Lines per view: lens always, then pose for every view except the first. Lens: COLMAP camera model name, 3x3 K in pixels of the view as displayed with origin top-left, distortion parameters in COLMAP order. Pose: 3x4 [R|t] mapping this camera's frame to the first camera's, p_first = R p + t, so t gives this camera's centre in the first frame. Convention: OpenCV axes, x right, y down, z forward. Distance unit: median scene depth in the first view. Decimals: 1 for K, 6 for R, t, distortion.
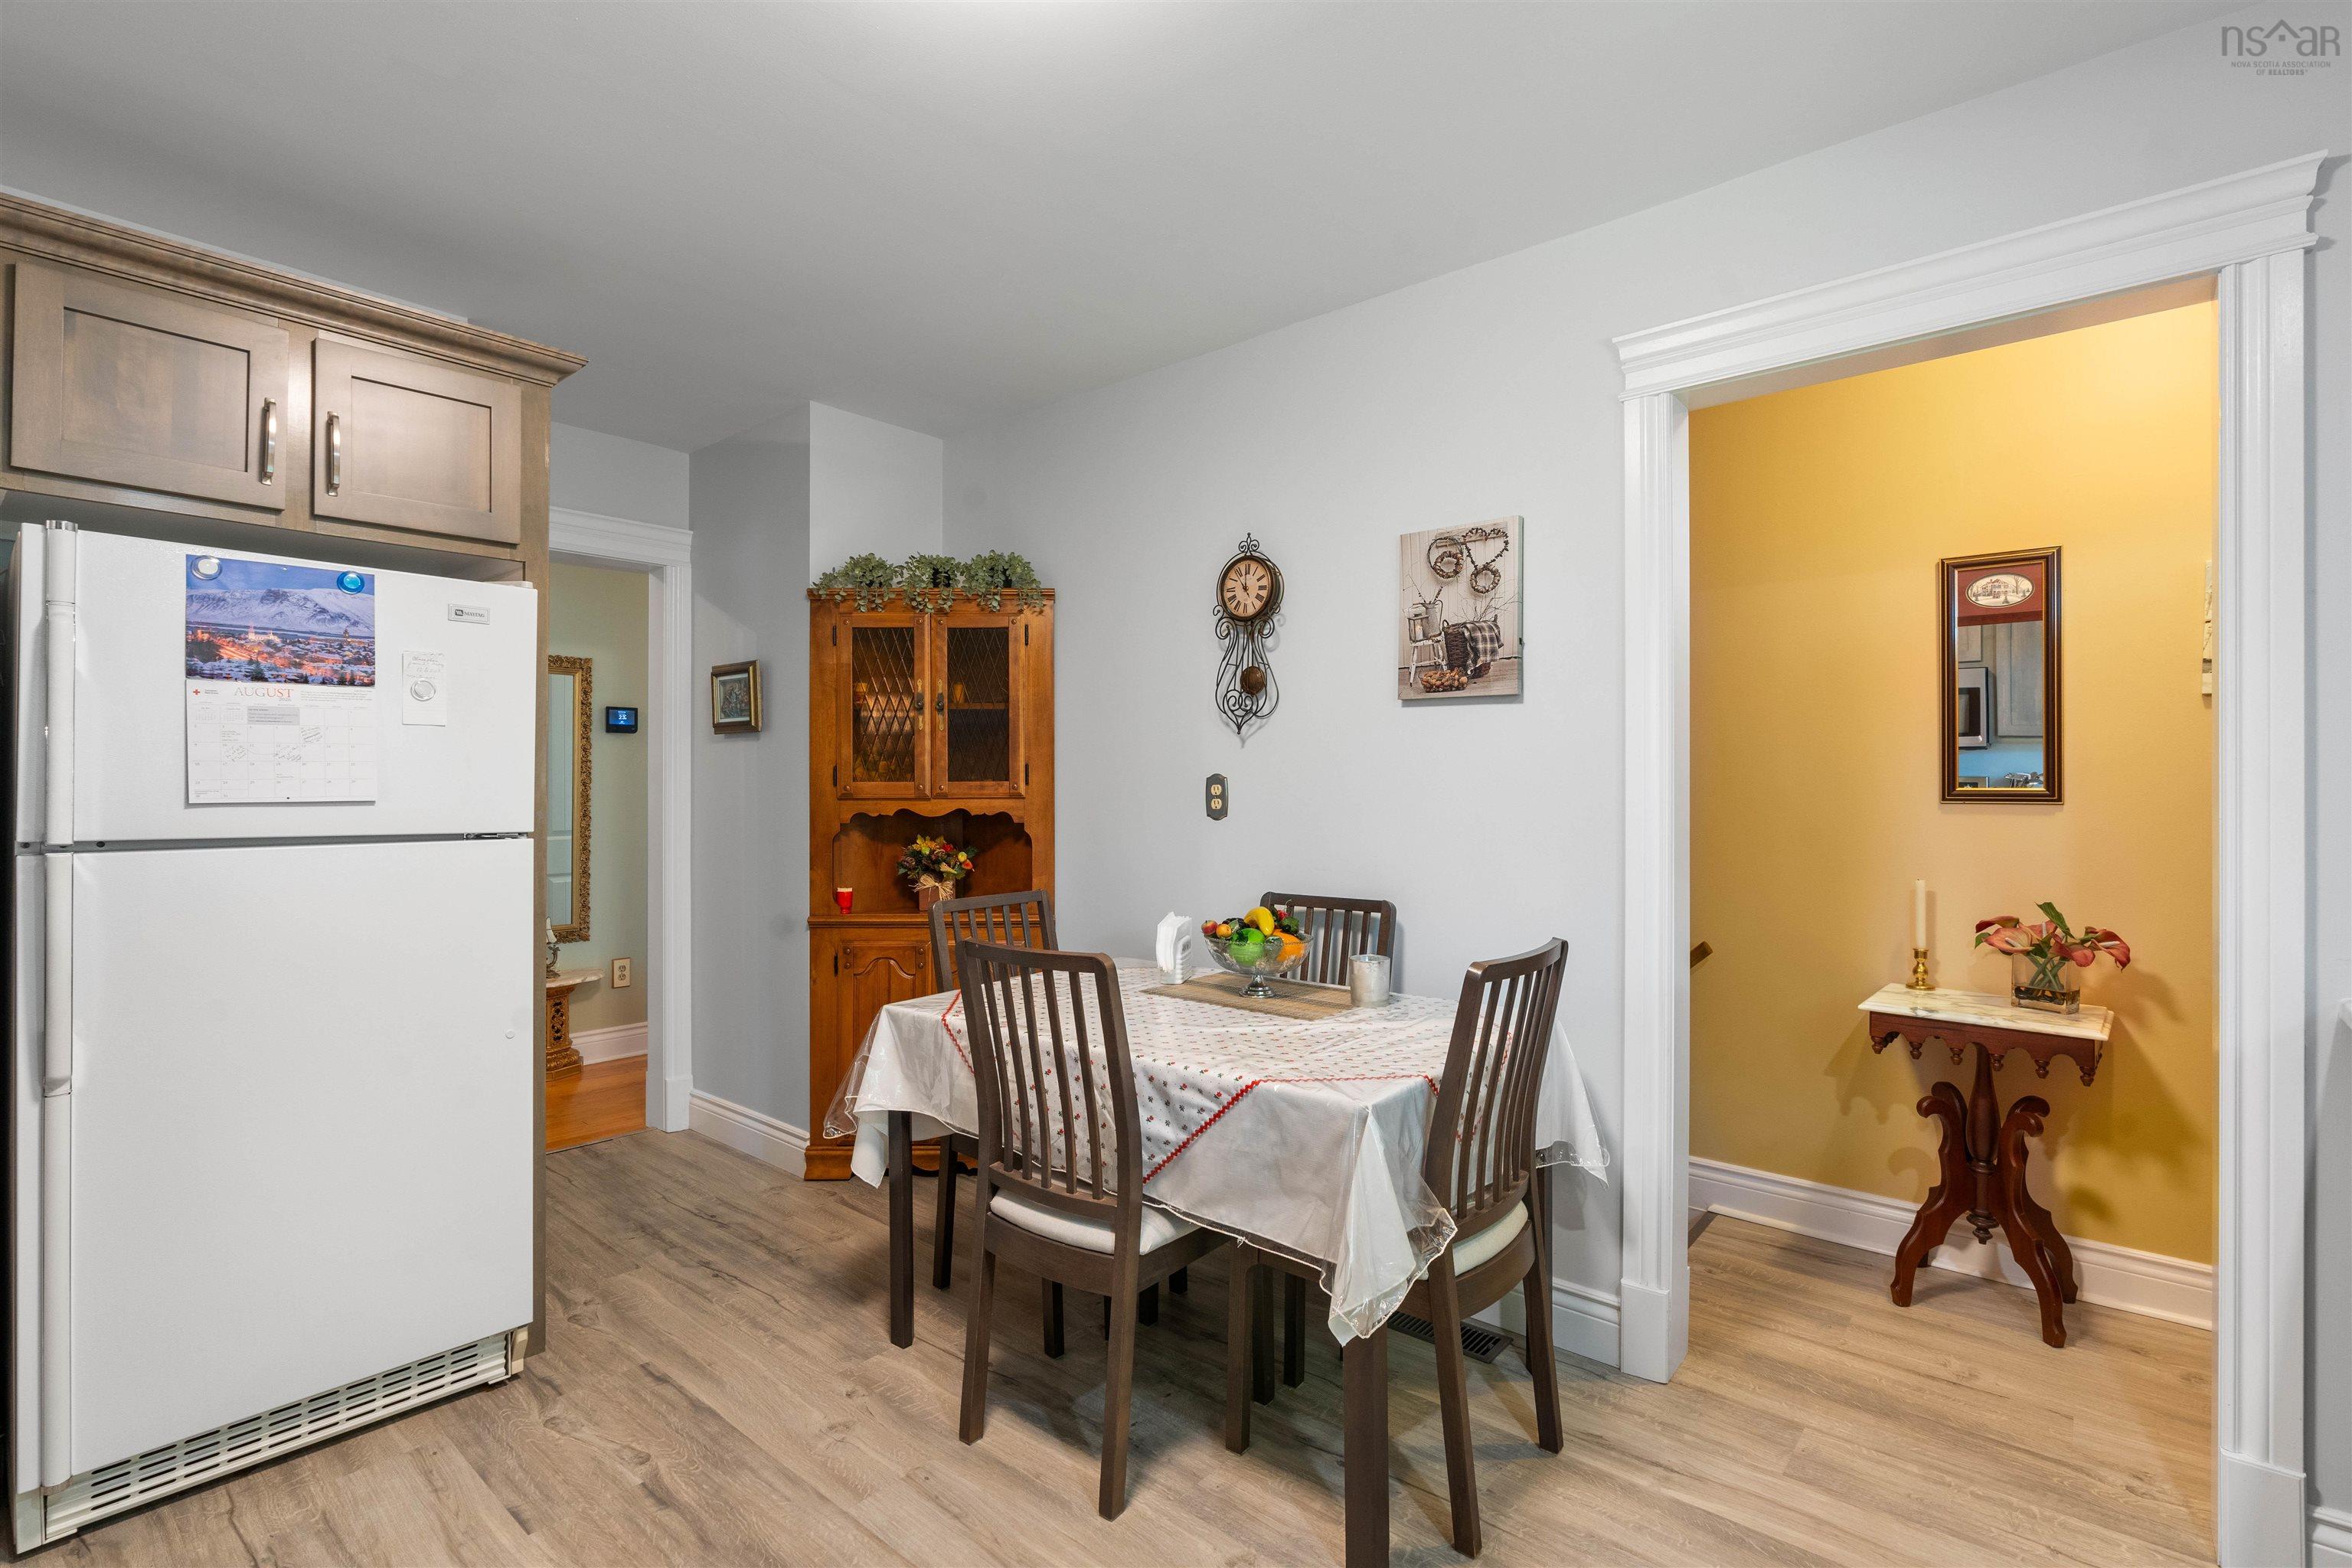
lens RADIAL K [[1108.6, 0, 1155.3], [0, 1108.6, 783.6], [0, 0, 1]] dist [-0.002898, 0.000552]
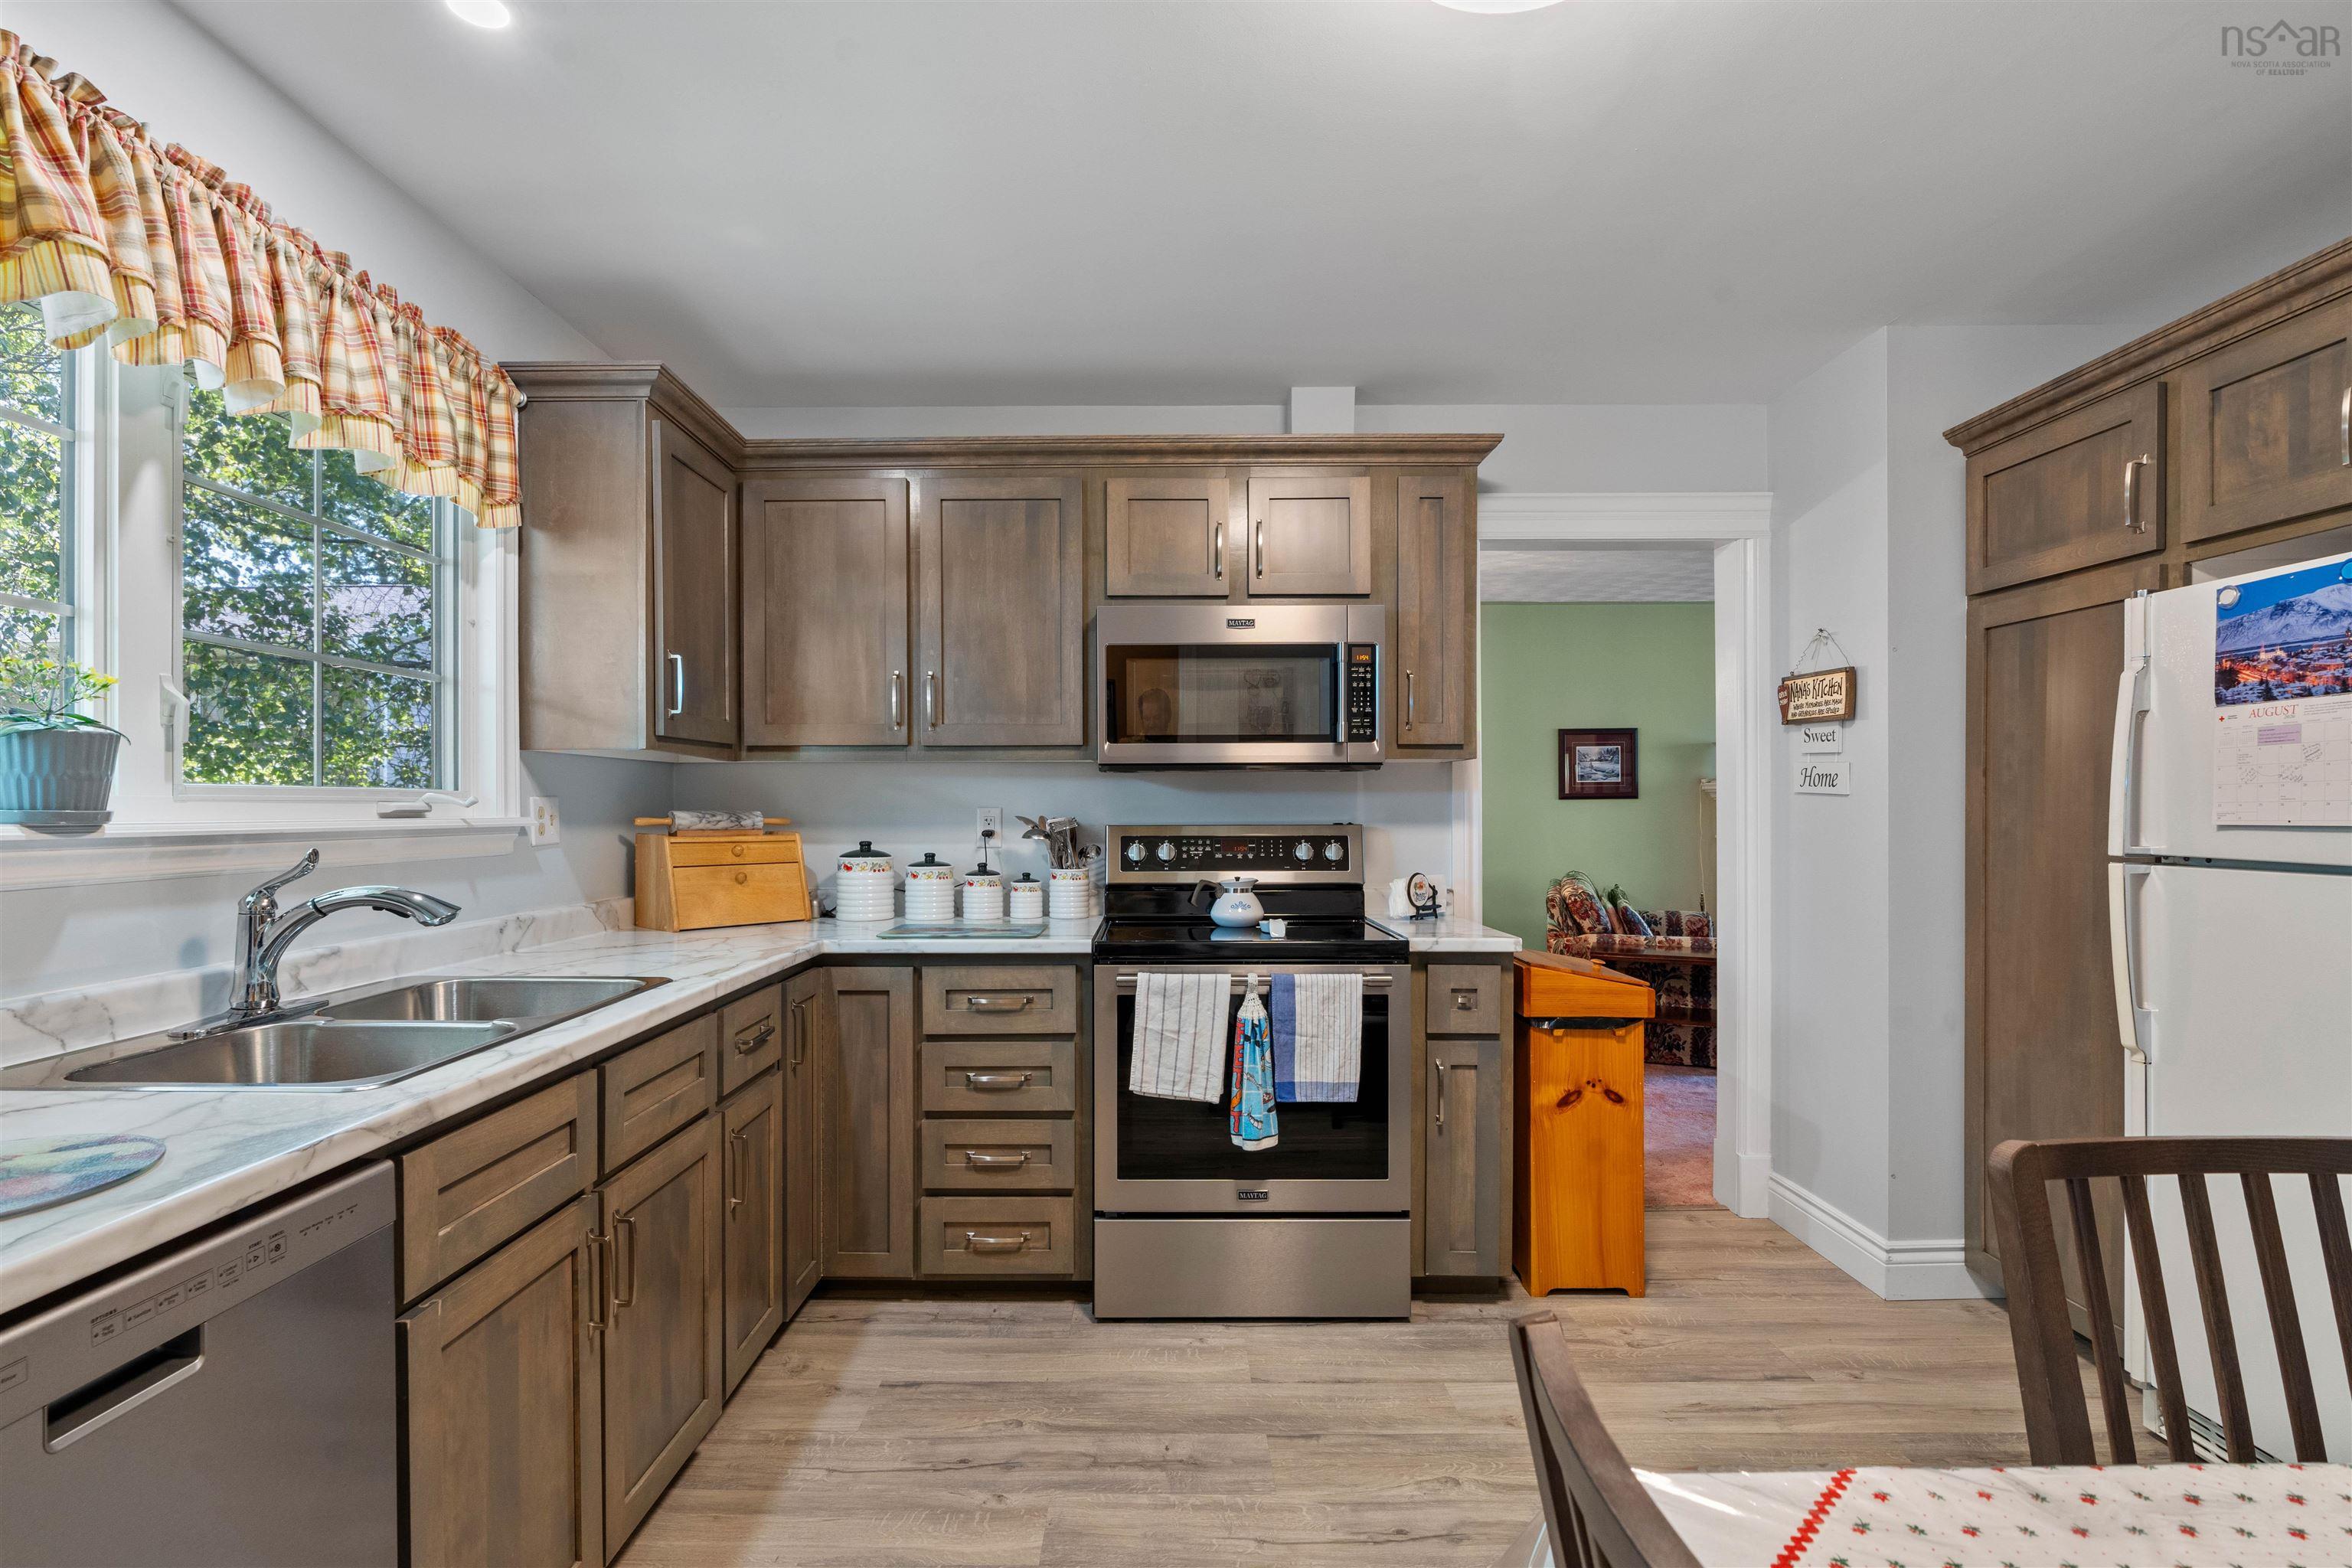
lens RADIAL K [[1109.1, 0, 1163.3], [0, 1109.1, 807.0], [0, 0, 1]] dist [-0.011749, 0.003978]
pose [[-0.758195, 0.001636, -0.652026, 0.527991], [0.003907, 0.999990, -0.002034, -0.000946], [0.652016, -0.004090, -0.758194, 1.045101]]
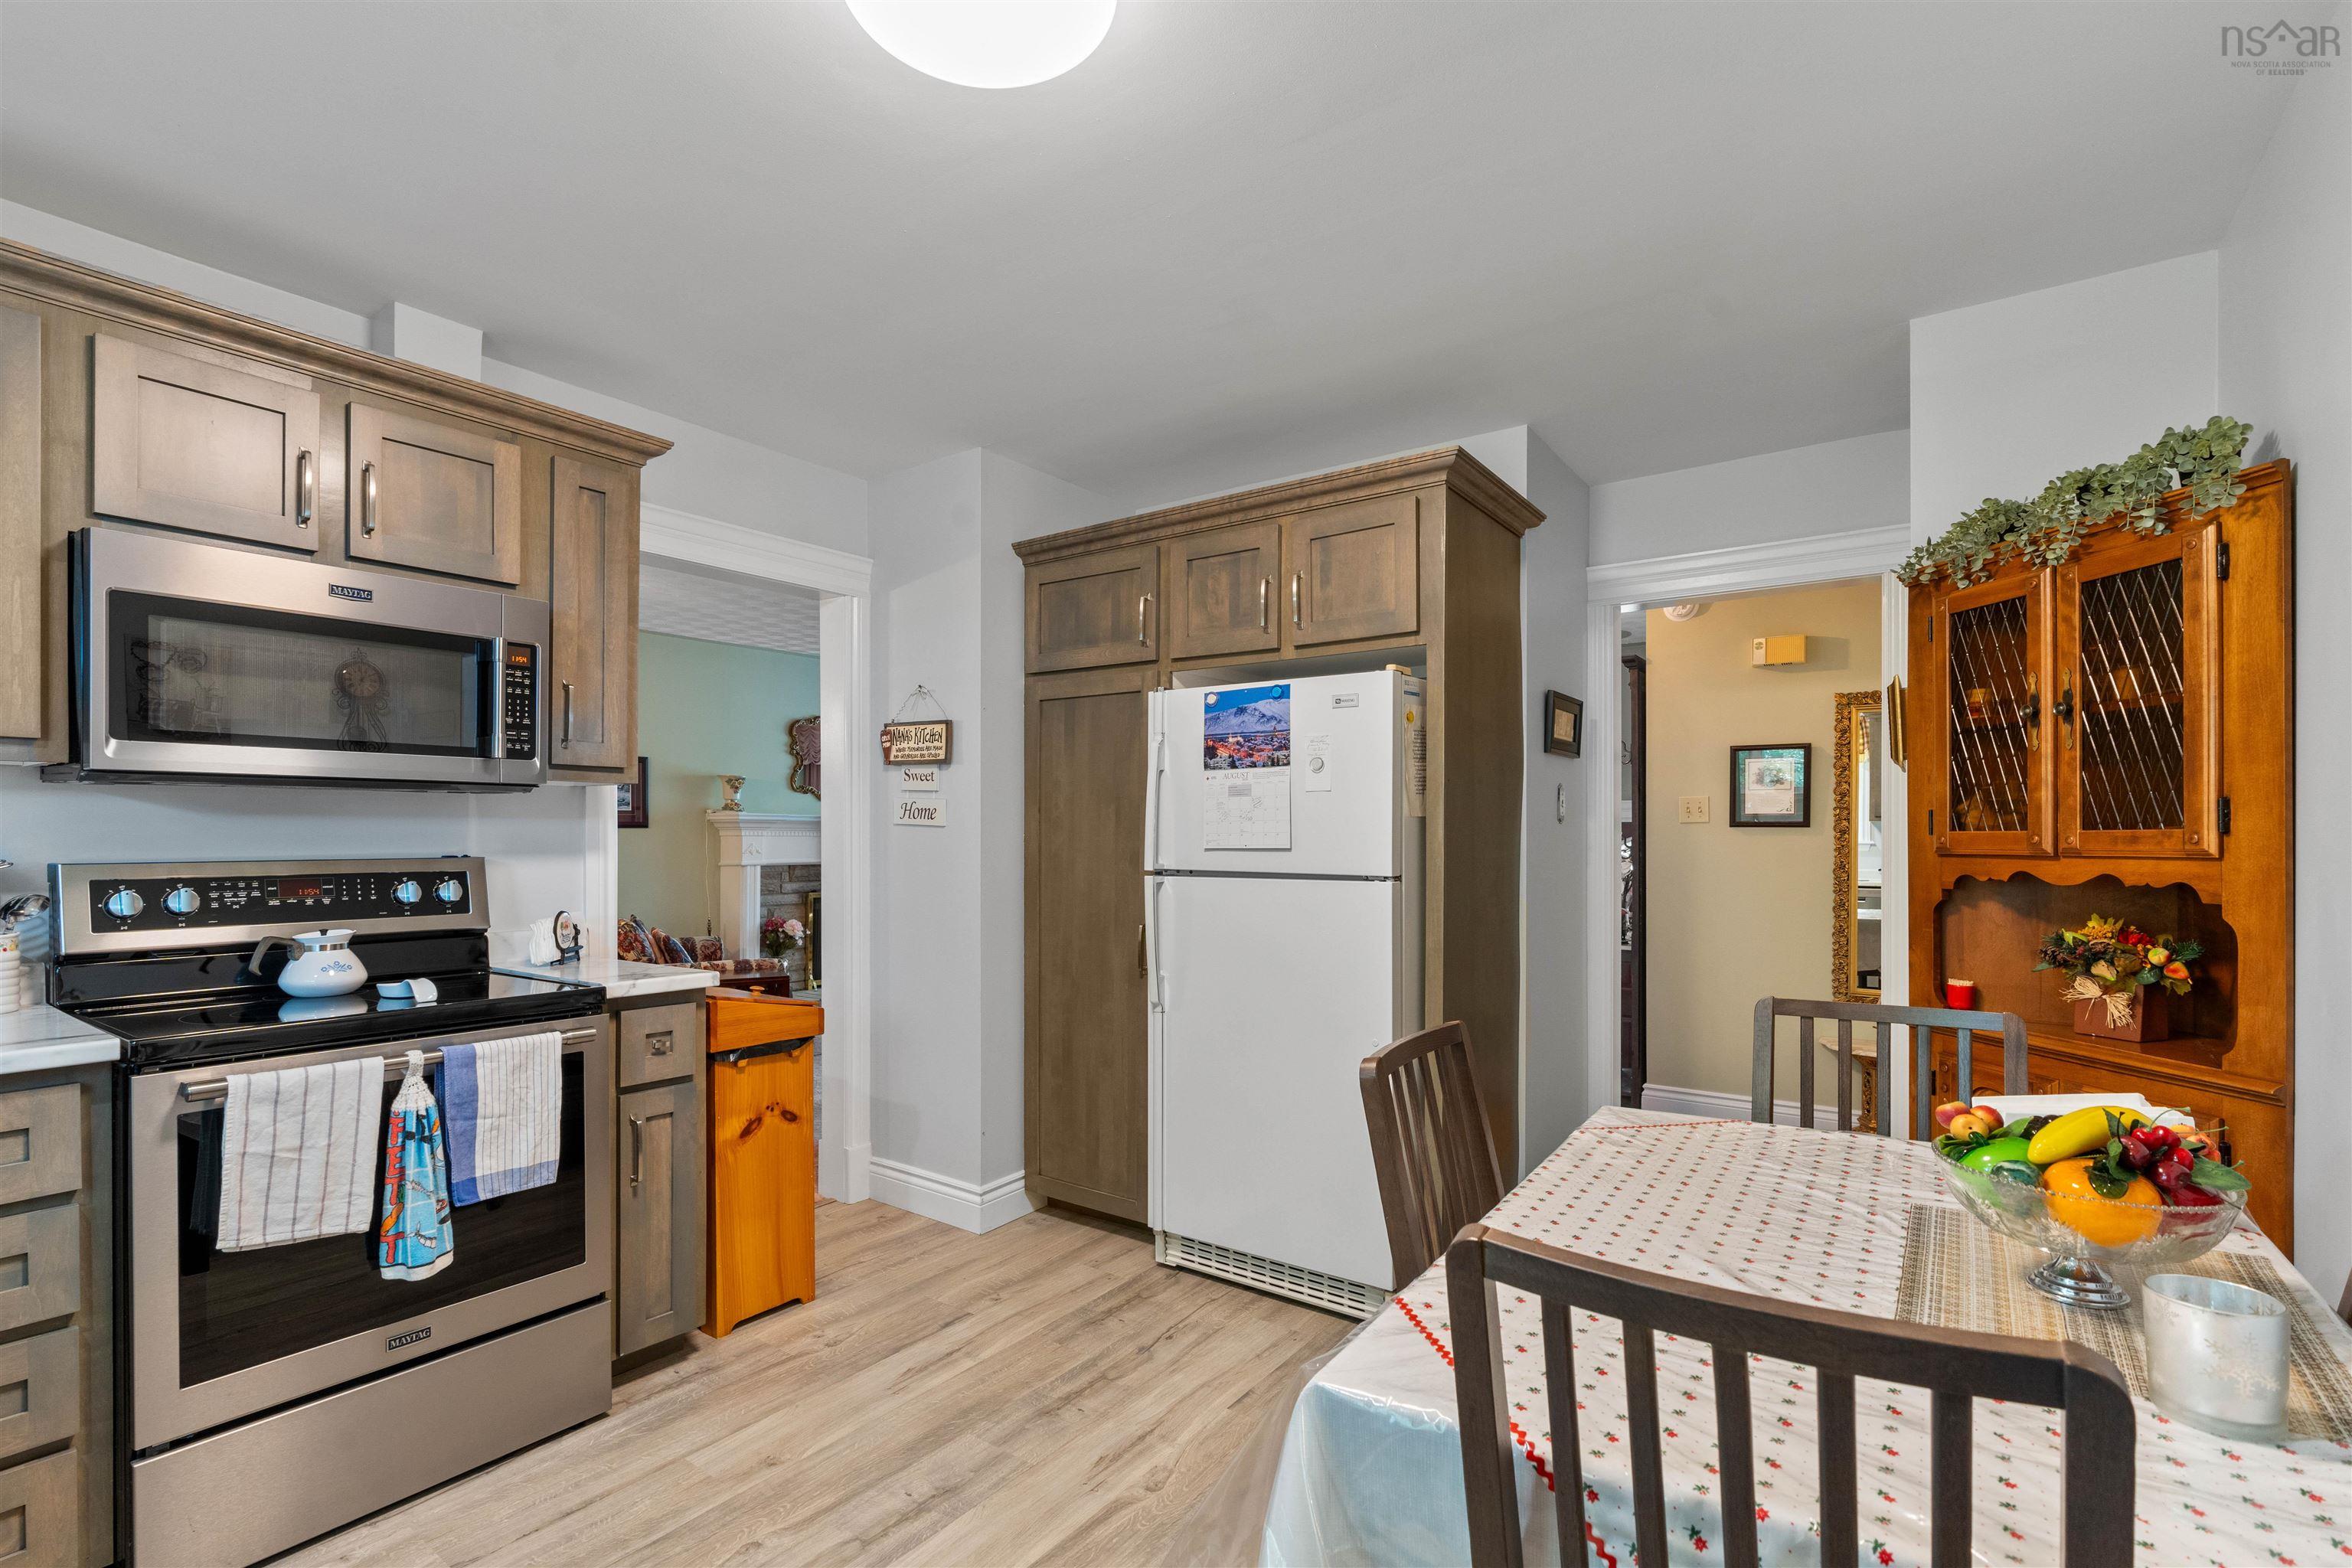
lens RADIAL K [[1080.2, 0, 1160.9], [0, 1080.2, 836.7], [0, 0, 1]] dist [-0.007921, 0.000682]
pose [[0.085624, 0.001923, -0.996326, 0.627267], [0.003550, 0.999991, 0.002235, -0.002368], [0.996321, -0.003728, 0.085616, 0.735114]]
